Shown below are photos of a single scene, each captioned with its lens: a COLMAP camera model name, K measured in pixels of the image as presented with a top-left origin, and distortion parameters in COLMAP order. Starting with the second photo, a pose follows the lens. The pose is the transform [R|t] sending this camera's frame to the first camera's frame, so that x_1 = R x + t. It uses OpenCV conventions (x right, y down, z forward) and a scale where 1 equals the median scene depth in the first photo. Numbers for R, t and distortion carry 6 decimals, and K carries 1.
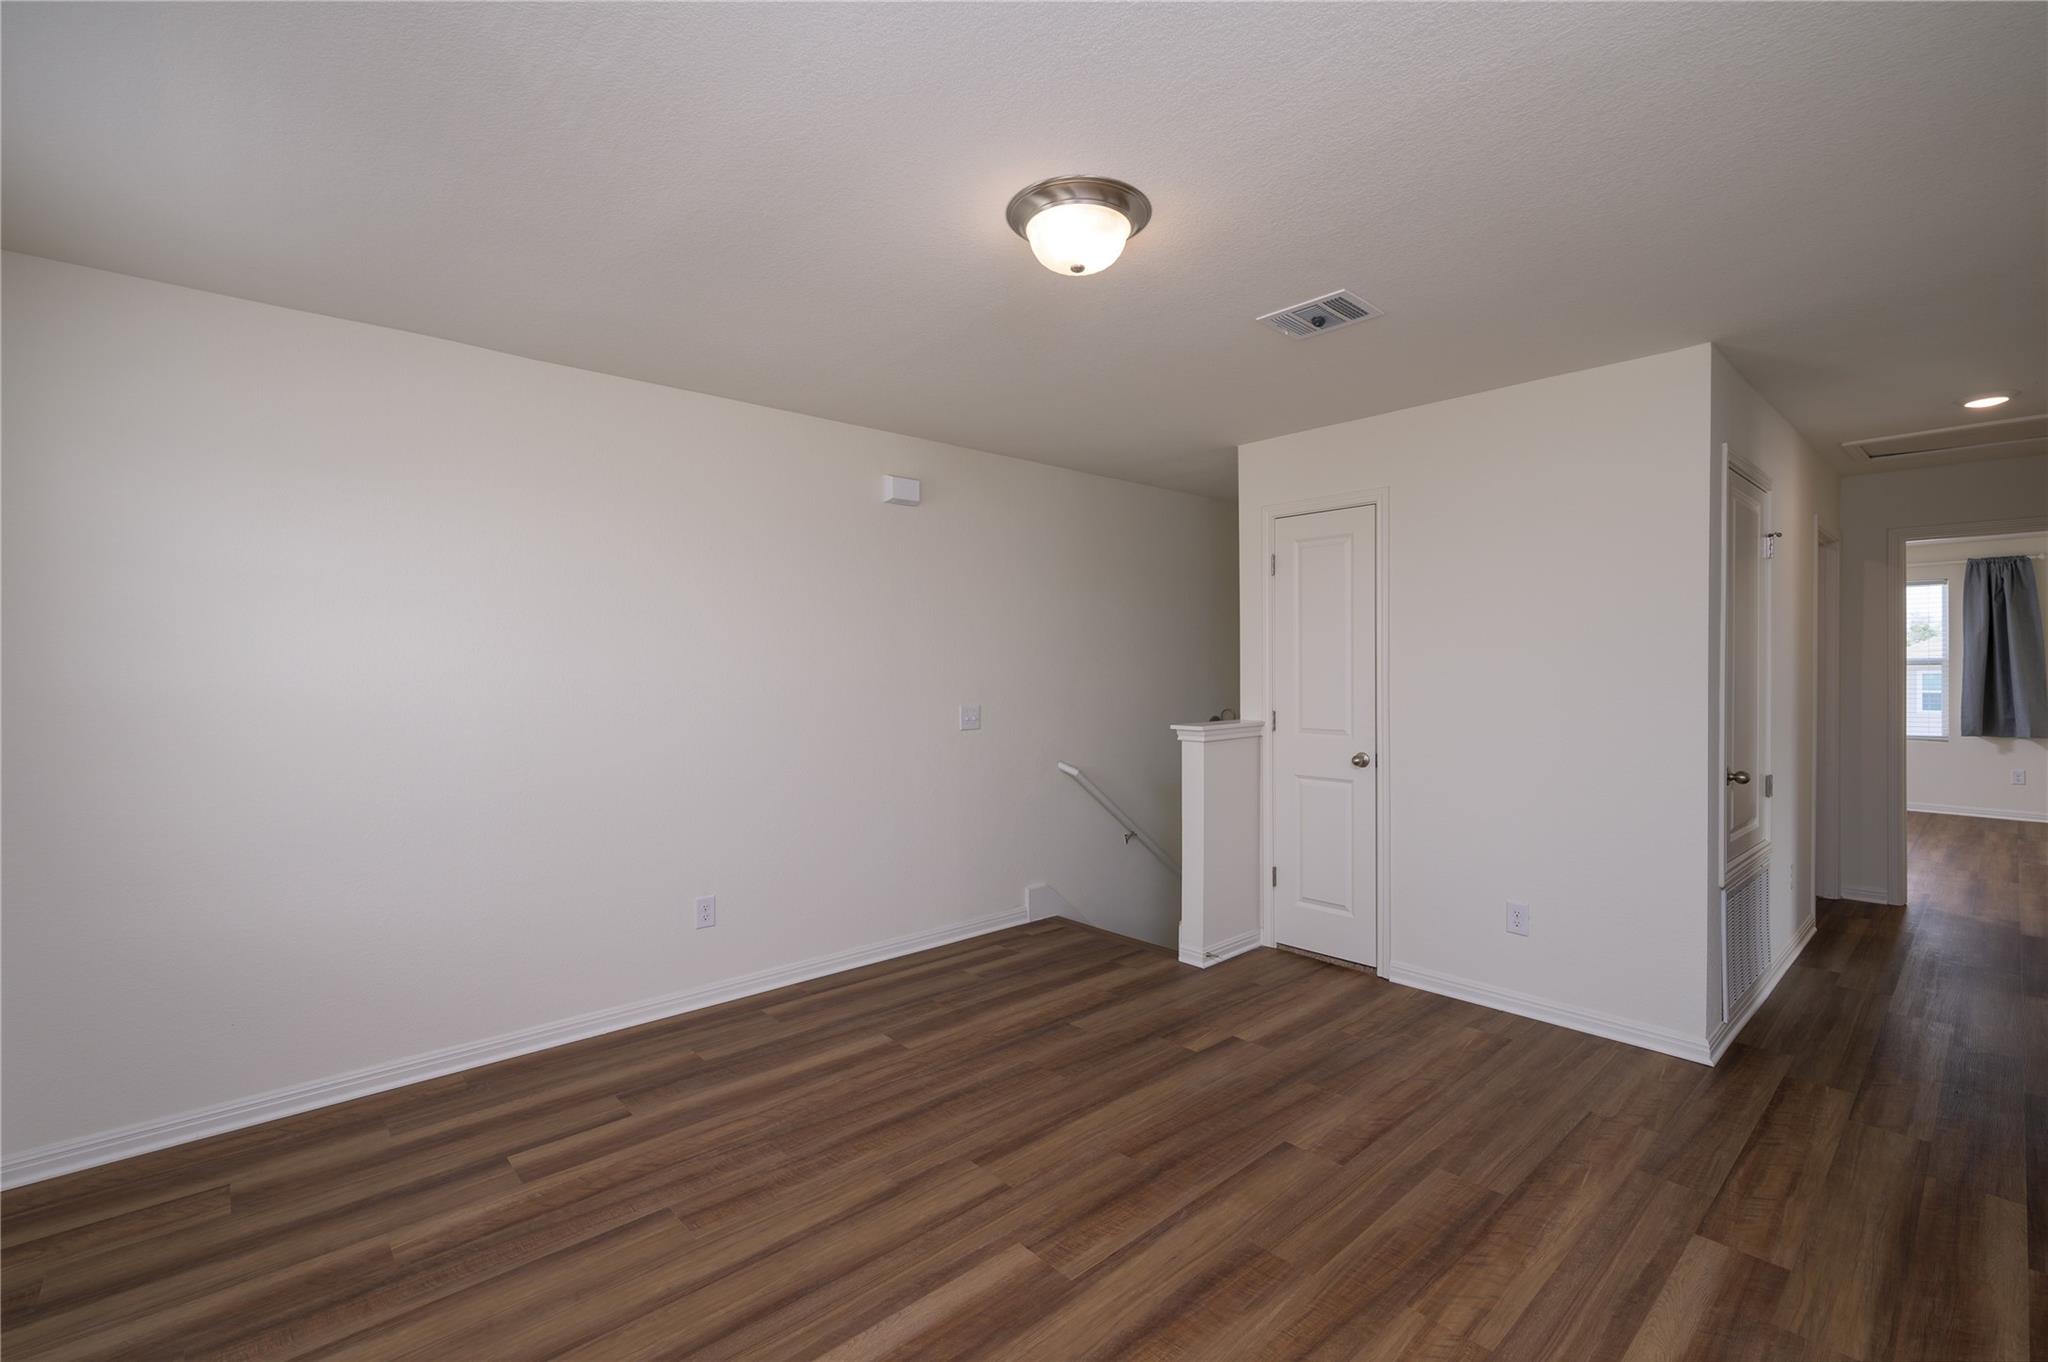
lens RADIAL K [[934.8, 0, 1024.0], [0, 934.8, 681.0], [0, 0, 1]] dist [-0.000500, -0.000136]
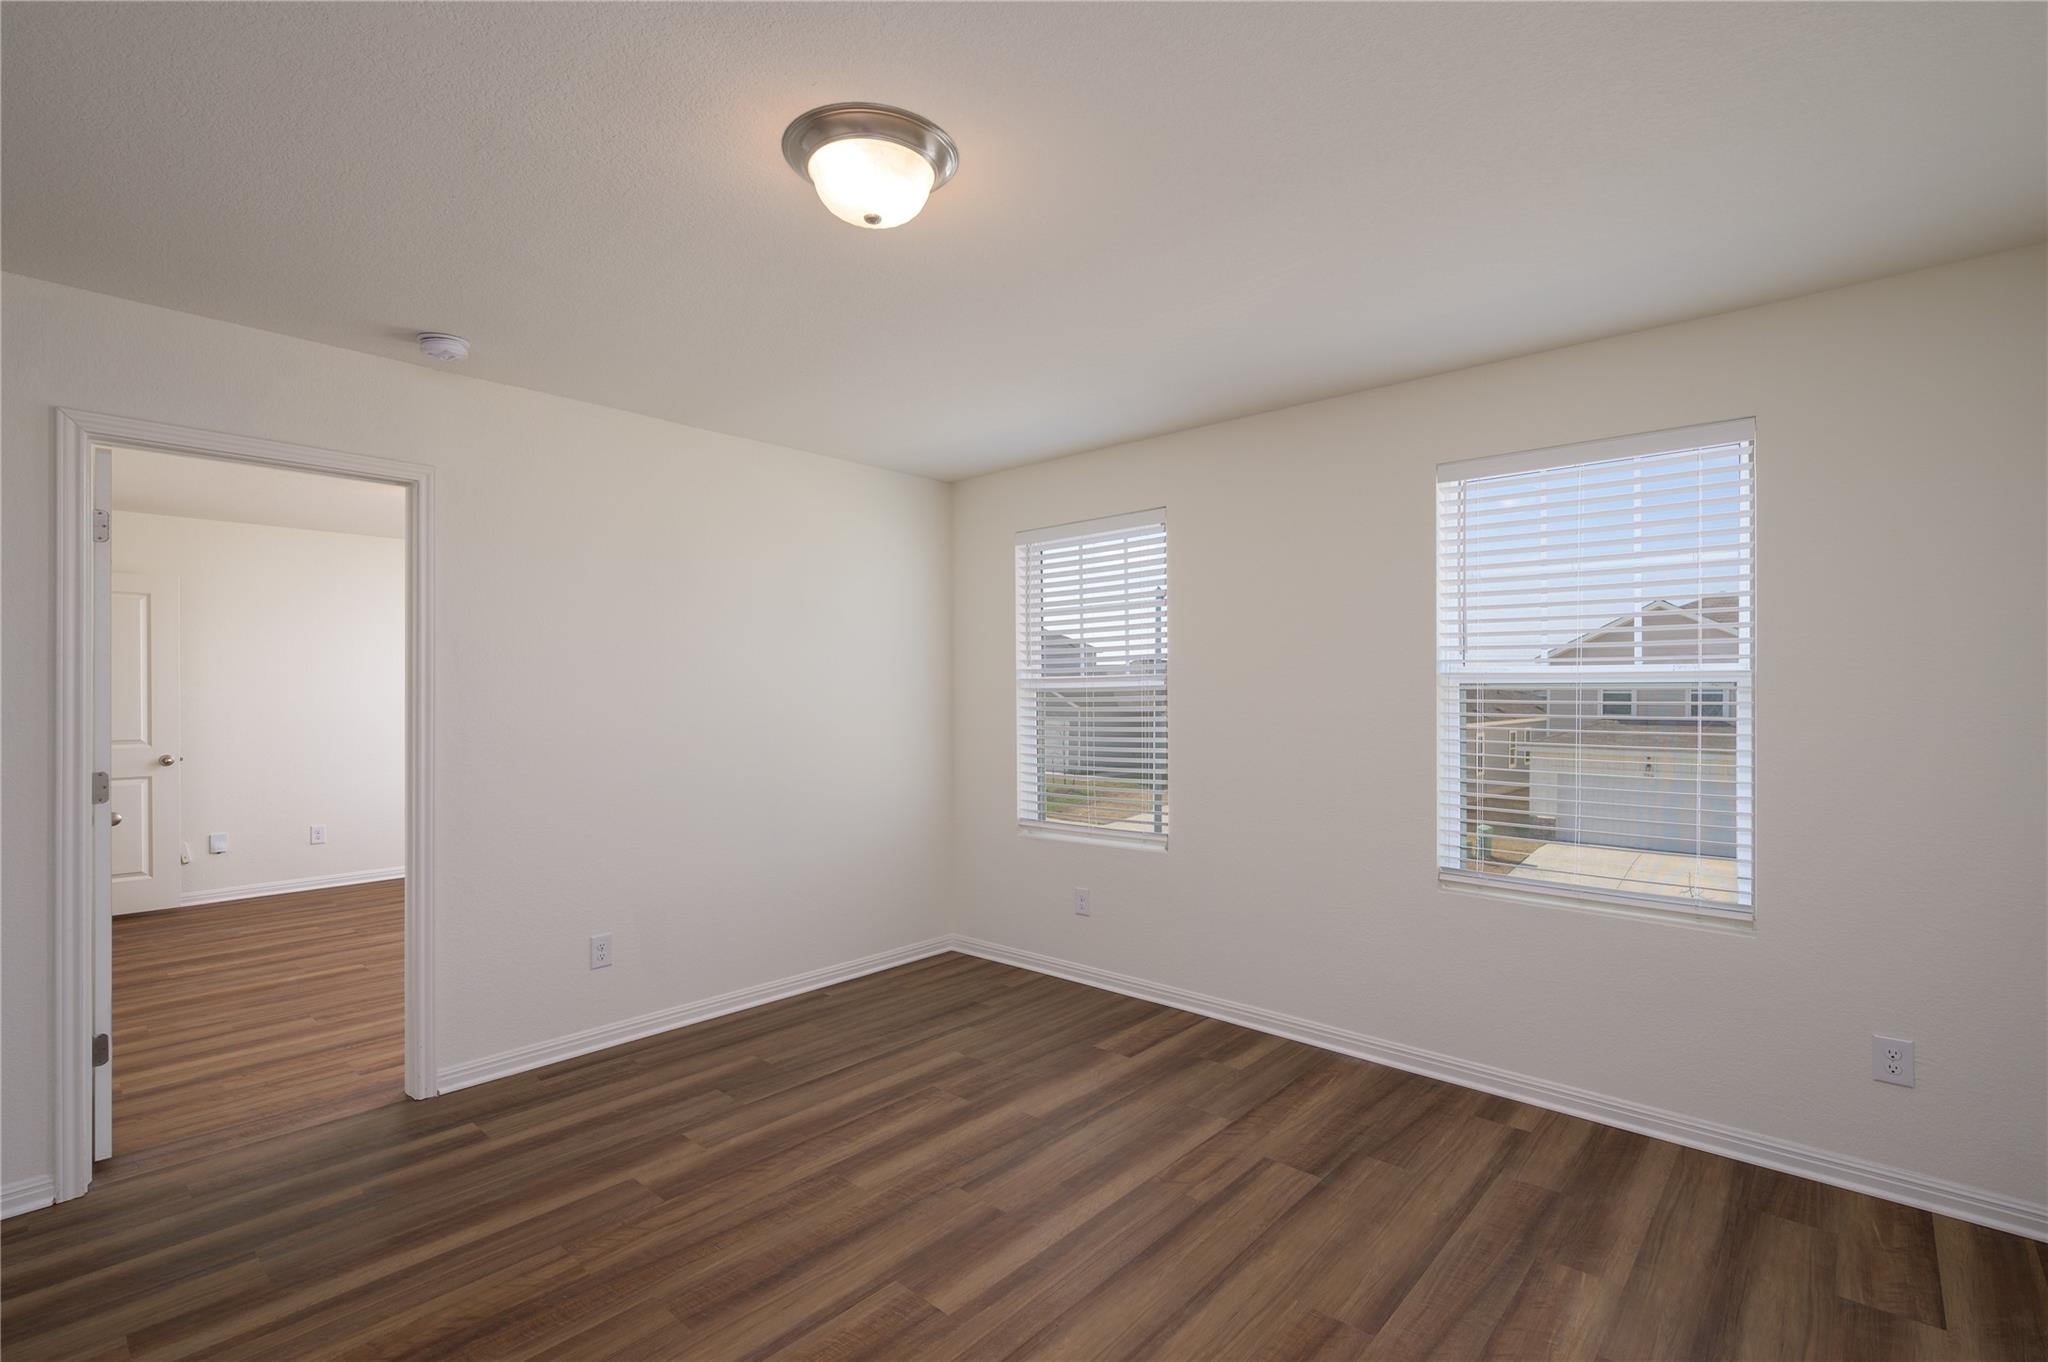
lens RADIAL K [[934.8, 0, 1024.0], [0, 934.8, 681.0], [0, 0, 1]] dist [-0.000500, -0.000136]
pose [[-0.993948, 0.003423, -0.109796, 0.020009], [0.002999, 0.999987, 0.004026, -0.026316], [0.109808, 0.003673, -0.993946, 1.973385]]
